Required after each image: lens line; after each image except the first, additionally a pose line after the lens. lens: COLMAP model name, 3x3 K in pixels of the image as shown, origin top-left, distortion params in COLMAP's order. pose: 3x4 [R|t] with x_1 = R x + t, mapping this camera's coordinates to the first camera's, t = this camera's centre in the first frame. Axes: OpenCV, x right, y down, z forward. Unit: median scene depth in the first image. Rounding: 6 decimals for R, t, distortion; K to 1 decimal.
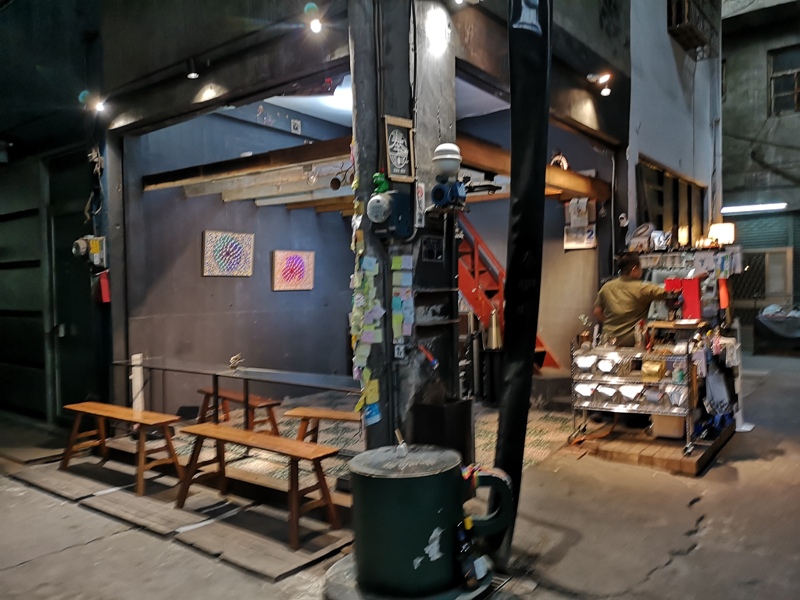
lens RADIAL K [[615.6, 0, 400.0], [0, 615.6, 300.0], [0, 0, 1]] dist [0.061087, -0.066974]
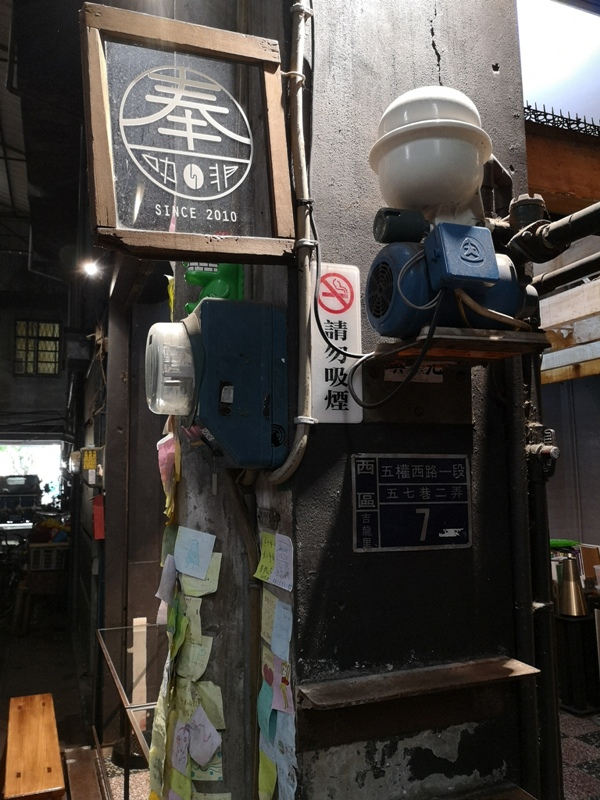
lens RADIAL K [[641.7, 0, 300.0], [0, 641.7, 400.0], [0, 0, 1]] dist [0.032564, -0.083799]
pose [[0.855242, -0.060460, -0.514689, 0.123956], [-0.008164, 0.991476, -0.130033, -0.072160], [0.518164, 0.115412, 0.847459, 0.590647]]
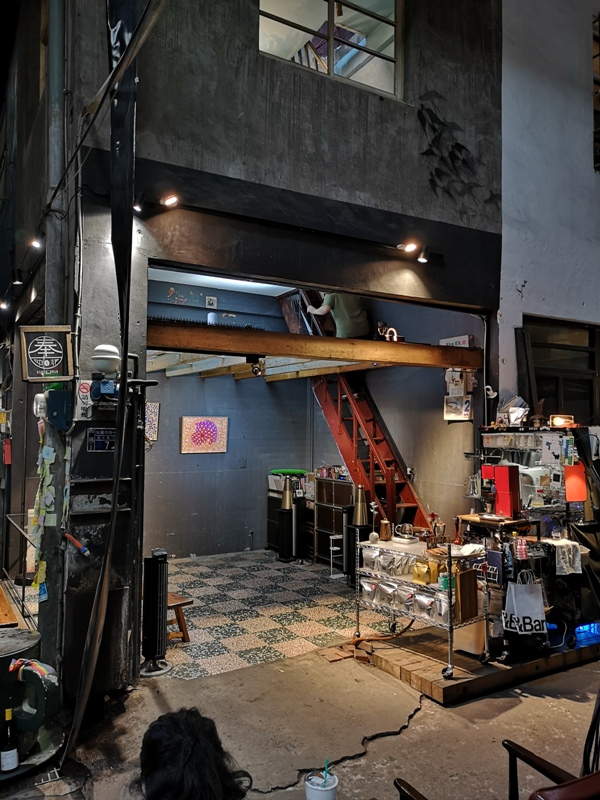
lens RADIAL K [[615.6, 0, 300.0], [0, 615.6, 400.0], [0, 0, 1]] dist [0.061087, -0.066974]
pose [[0.927210, 0.004034, -0.374520, 0.610432], [-0.028537, 0.997796, -0.059904, -0.077907], [0.373453, 0.066232, 0.925282, 0.108332]]
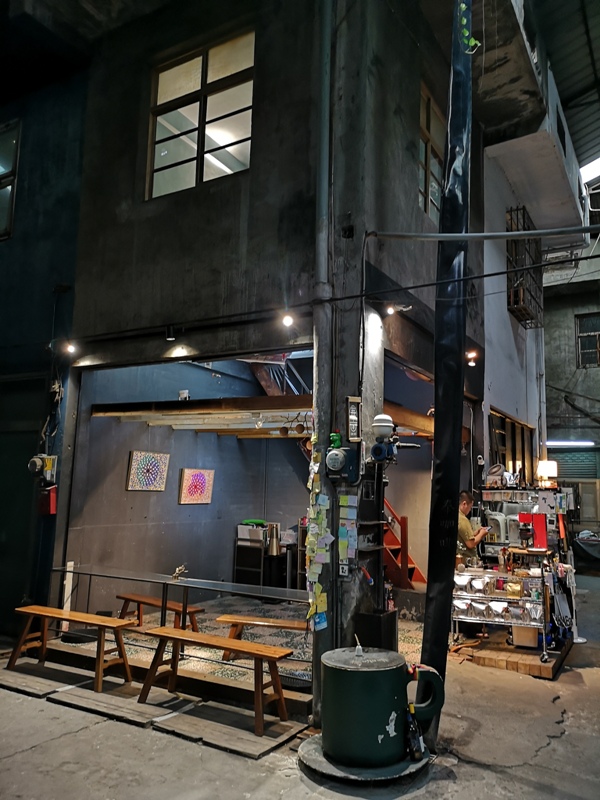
lens RADIAL K [[615.6, 0, 300.0], [0, 615.6, 400.0], [0, 0, 1]] dist [0.061087, -0.066974]
pose [[0.990685, 0.063022, 0.120713, -0.210923], [-0.042458, 0.985226, -0.165913, -0.038559], [-0.129386, 0.159242, 0.978724, -0.242728]]
